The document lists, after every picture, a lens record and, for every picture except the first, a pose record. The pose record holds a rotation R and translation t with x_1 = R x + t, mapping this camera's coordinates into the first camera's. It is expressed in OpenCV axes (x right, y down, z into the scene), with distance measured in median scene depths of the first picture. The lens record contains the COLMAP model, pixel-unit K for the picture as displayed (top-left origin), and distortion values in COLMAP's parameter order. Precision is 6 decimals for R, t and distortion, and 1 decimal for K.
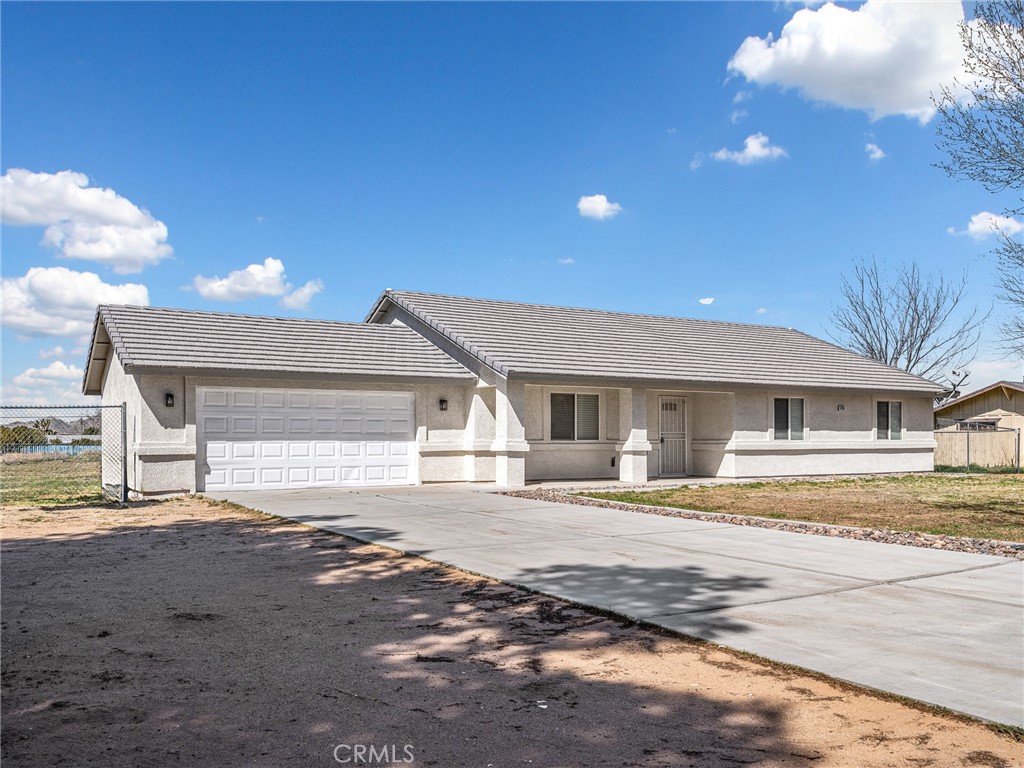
lens RADIAL K [[849.7, 0, 512.0], [0, 849.7, 384.0], [0, 0, 1]] dist [0.016289, -0.001114]
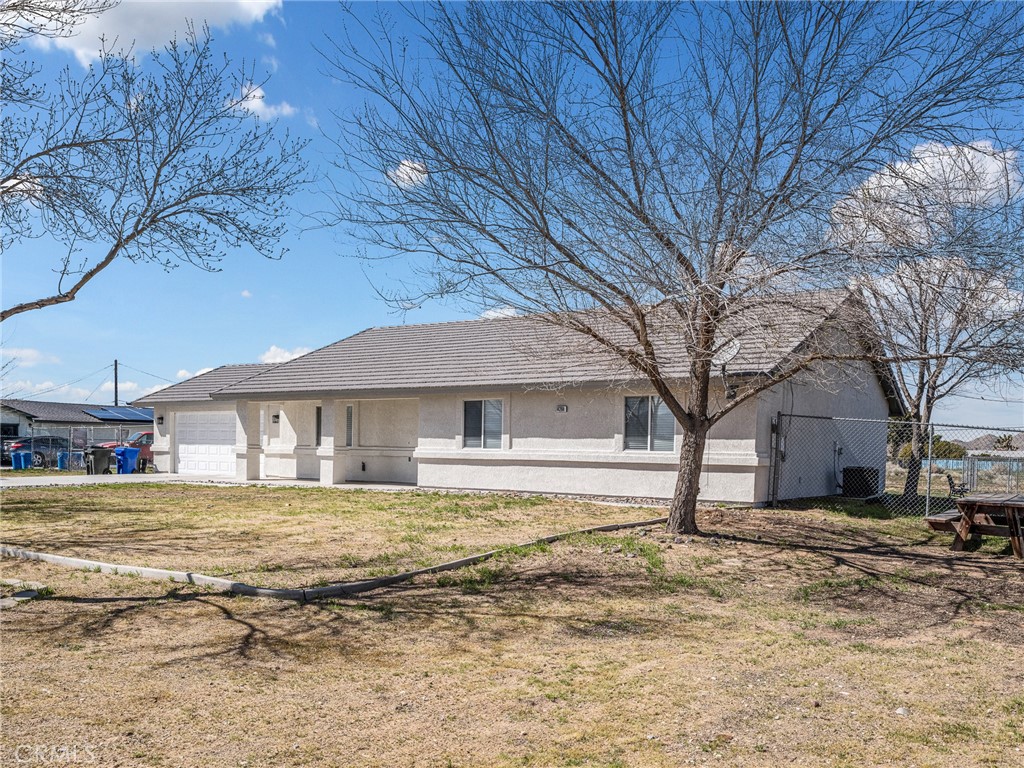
lens RADIAL K [[849.7, 0, 512.0], [0, 849.7, 384.0], [0, 0, 1]] dist [0.016289, -0.001114]
pose [[0.417799, -0.064130, -0.906273, 1.253938], [0.038838, 0.997855, -0.052706, 0.052518], [0.907709, -0.013177, 0.419393, 0.744648]]
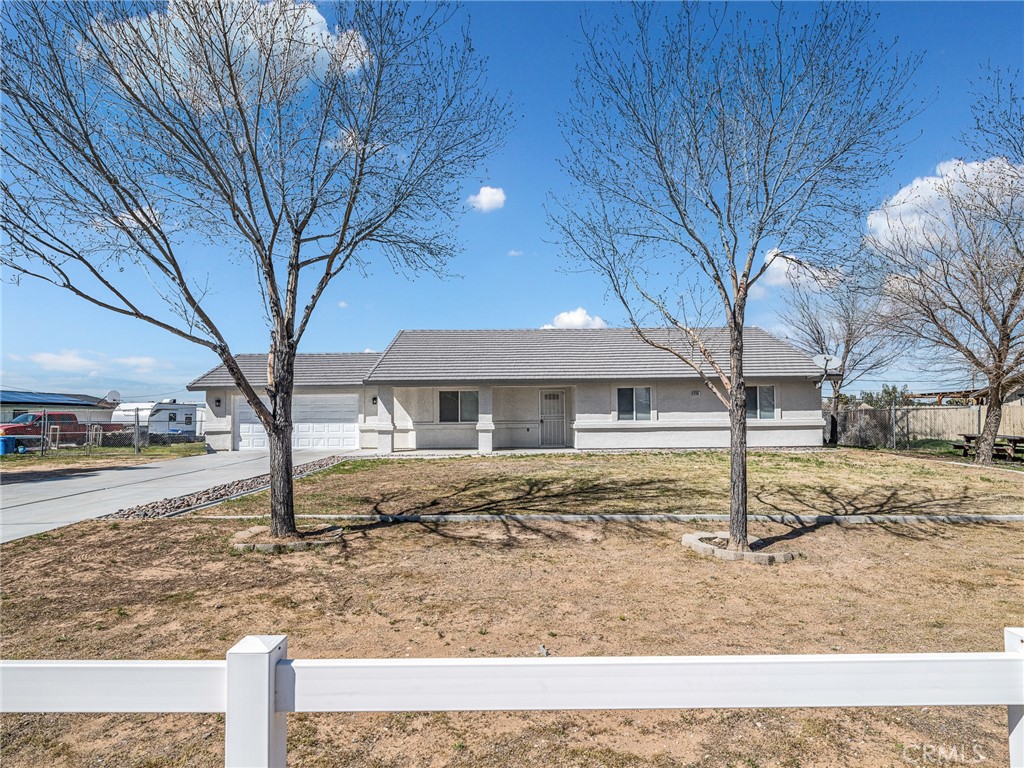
lens RADIAL K [[538.7, 0, 508.4], [0, 538.7, 383.0], [0, 0, 1]] dist [-0.010648, 0.000578]
pose [[0.855392, -0.041749, -0.516297, 0.649907], [0.042379, 0.999046, -0.010572, 0.011531], [0.516245, -0.012837, 0.856345, 0.238190]]
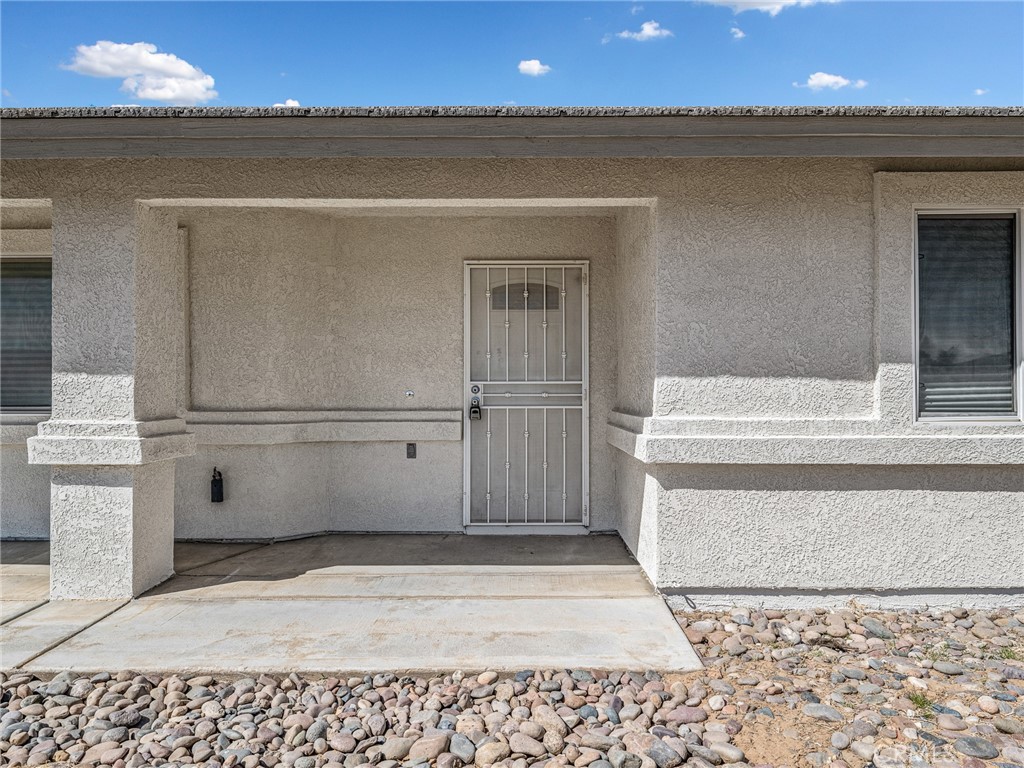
lens RADIAL K [[679.1, 0, 512.0], [0, 679.1, 384.0], [0, 0, 1]] dist [0.003578, 0.001167]
pose [[0.853047, -0.005391, -0.521807, 0.341728], [0.032921, 0.998511, 0.043502, 0.051848], [0.520795, -0.054287, 0.851954, 0.891447]]
